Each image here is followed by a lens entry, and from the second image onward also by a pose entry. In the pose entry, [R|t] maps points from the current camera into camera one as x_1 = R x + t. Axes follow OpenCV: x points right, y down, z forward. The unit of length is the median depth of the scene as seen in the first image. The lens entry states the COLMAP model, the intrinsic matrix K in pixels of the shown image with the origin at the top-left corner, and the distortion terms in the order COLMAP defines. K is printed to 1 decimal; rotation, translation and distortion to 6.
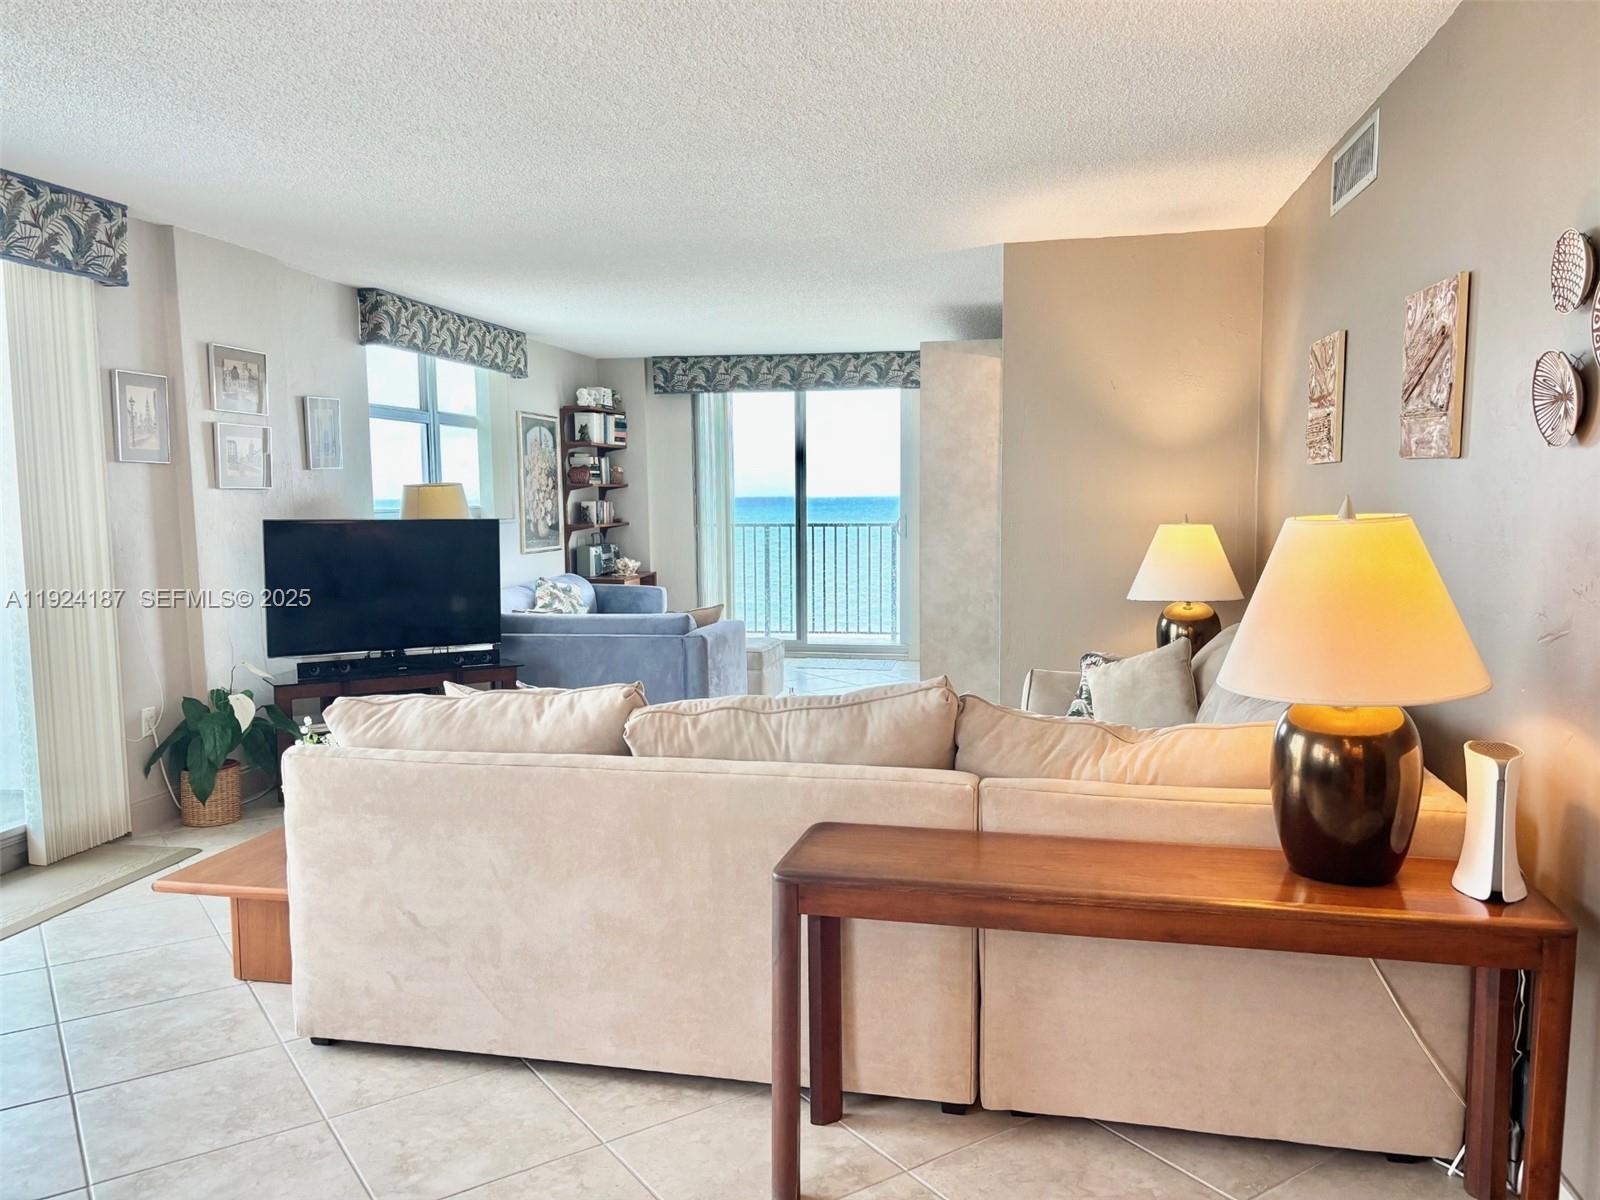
lens RADIAL K [[1209.8, 0, 809.2], [0, 1209.8, 612.3], [0, 0, 1]] dist [0.049440, -0.049989]
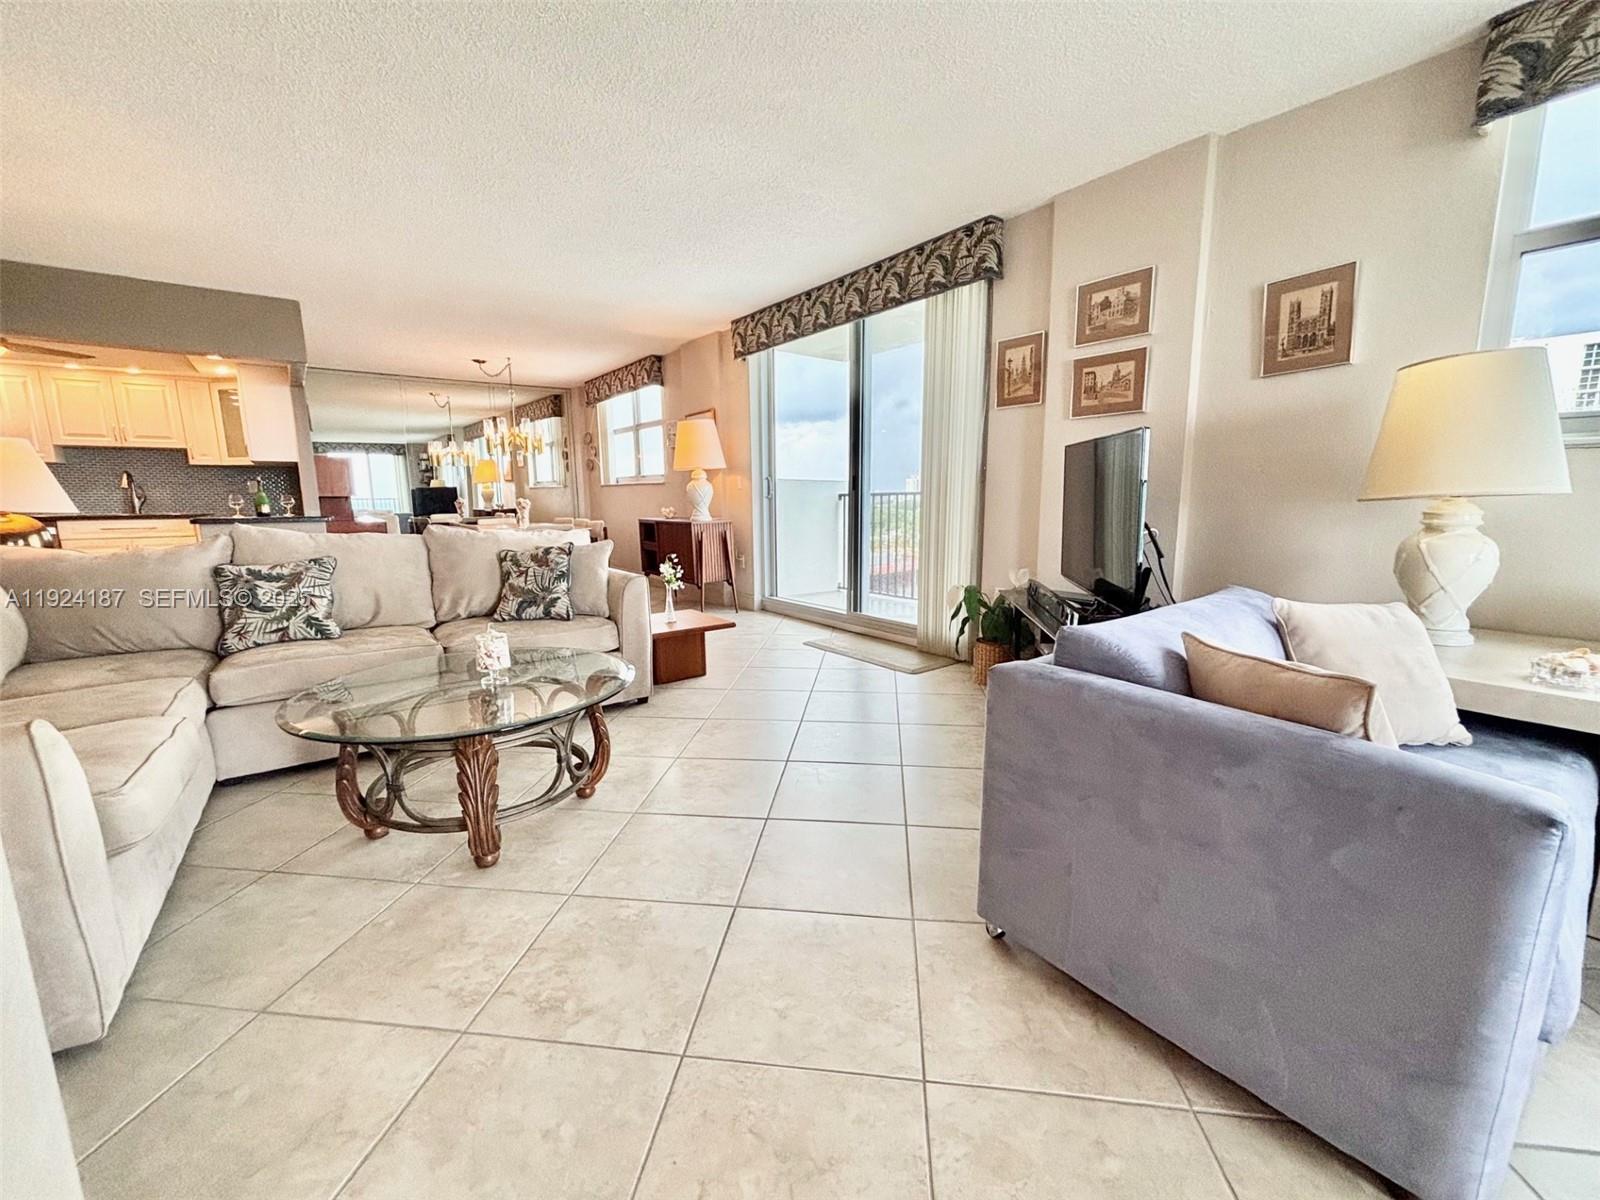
lens RADIAL K [[644.8, 0, 798.5], [0, 644.8, 601.9], [0, 0, 1]] dist [0.000252, -0.000144]
pose [[-0.665490, 0.138078, -0.733524, 0.162033], [-0.060191, 0.969612, 0.237126, -0.070545], [0.743976, 0.201956, -0.636956, 1.322285]]
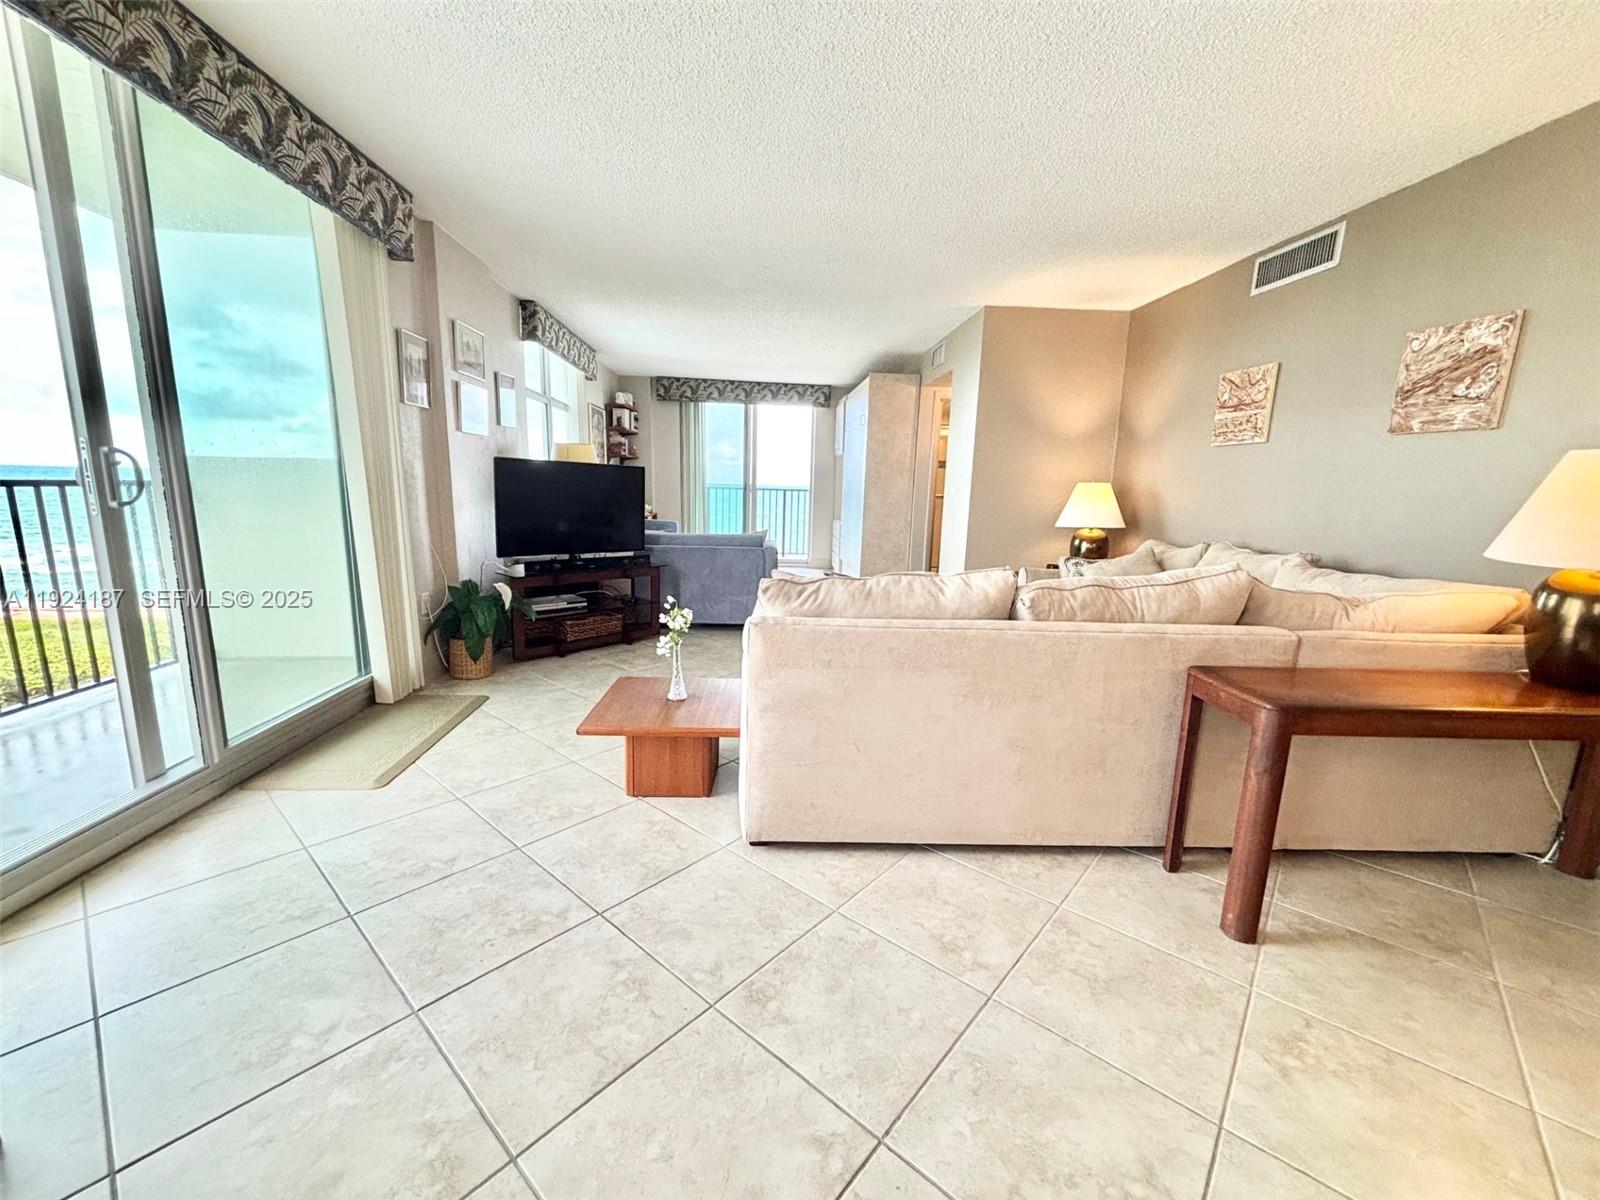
lens RADIAL K [[644.8, 0, 798.3], [0, 644.8, 600.3], [0, 0, 1]] dist [0.000252, -0.000144]
pose [[0.967579, -0.008566, 0.252422, -0.326975], [-0.012306, 0.996639, 0.080992, 0.023628], [-0.252268, -0.081472, 0.964222, 0.216779]]
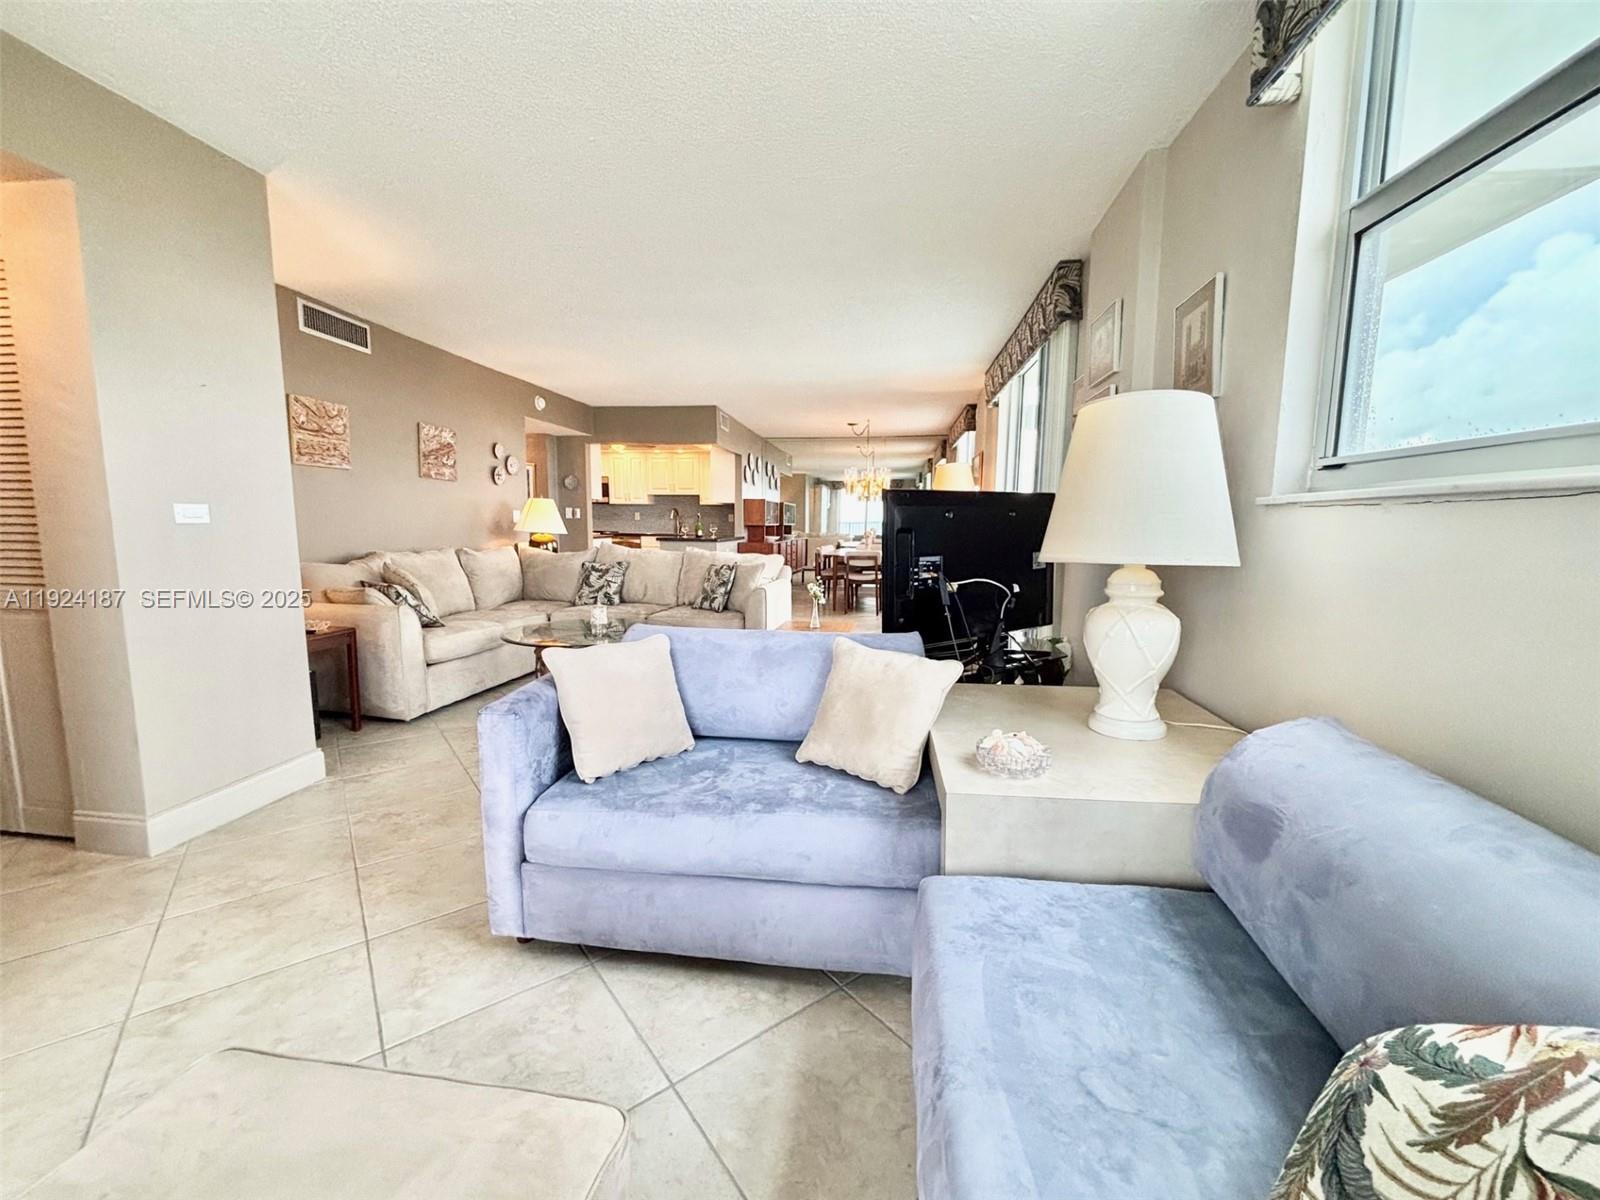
lens RADIAL K [[644.8, 0, 805.0], [0, 644.8, 600.9], [0, 0, 1]] dist [0.000252, -0.000144]
pose [[-0.998245, 0.006639, -0.058853, -0.221715], [-0.006533, 0.975292, 0.220825, -0.117841], [0.058865, 0.220821, -0.973536, 1.686107]]
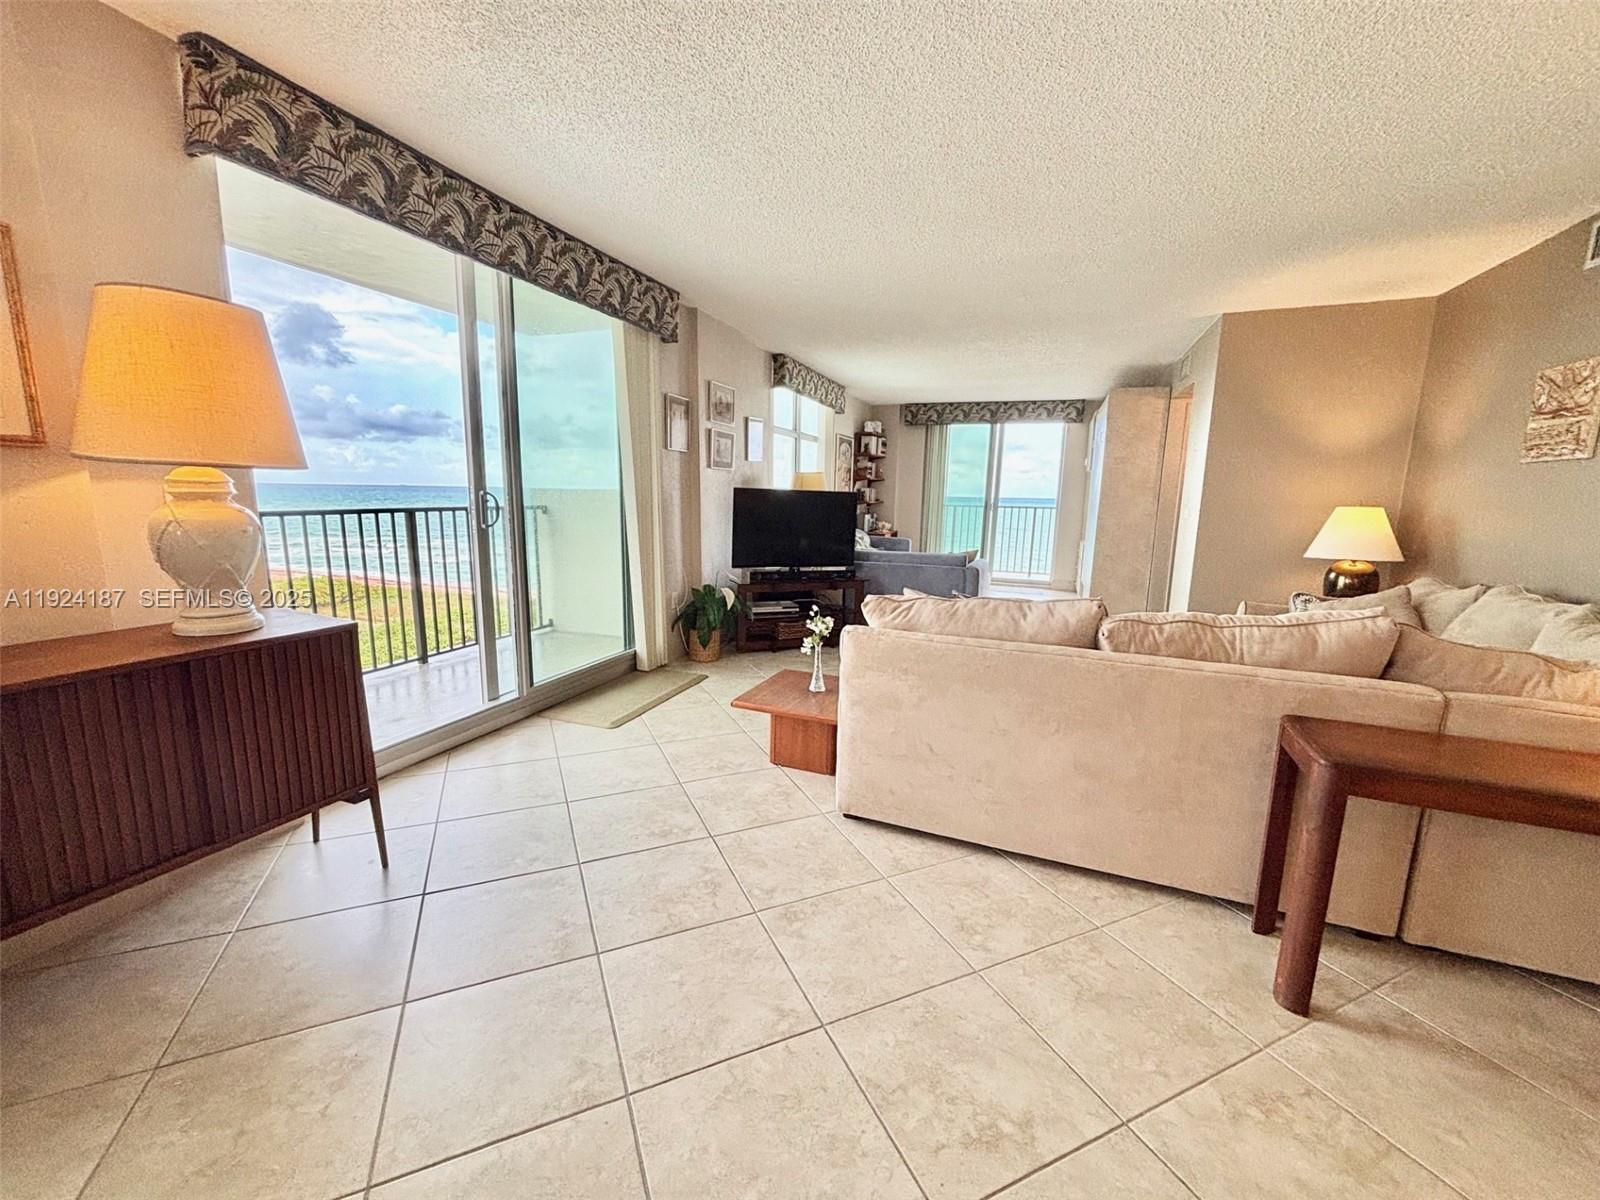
lens RADIAL K [[644.8, 0, 798.5], [0, 644.8, 601.0], [0, 0, 1]] dist [0.000252, -0.000144]
pose [[0.983709, 0.059565, -0.169615, -0.211372], [-0.047745, 0.996193, 0.072937, 0.014501], [0.173313, -0.063650, 0.982808, 0.127111]]
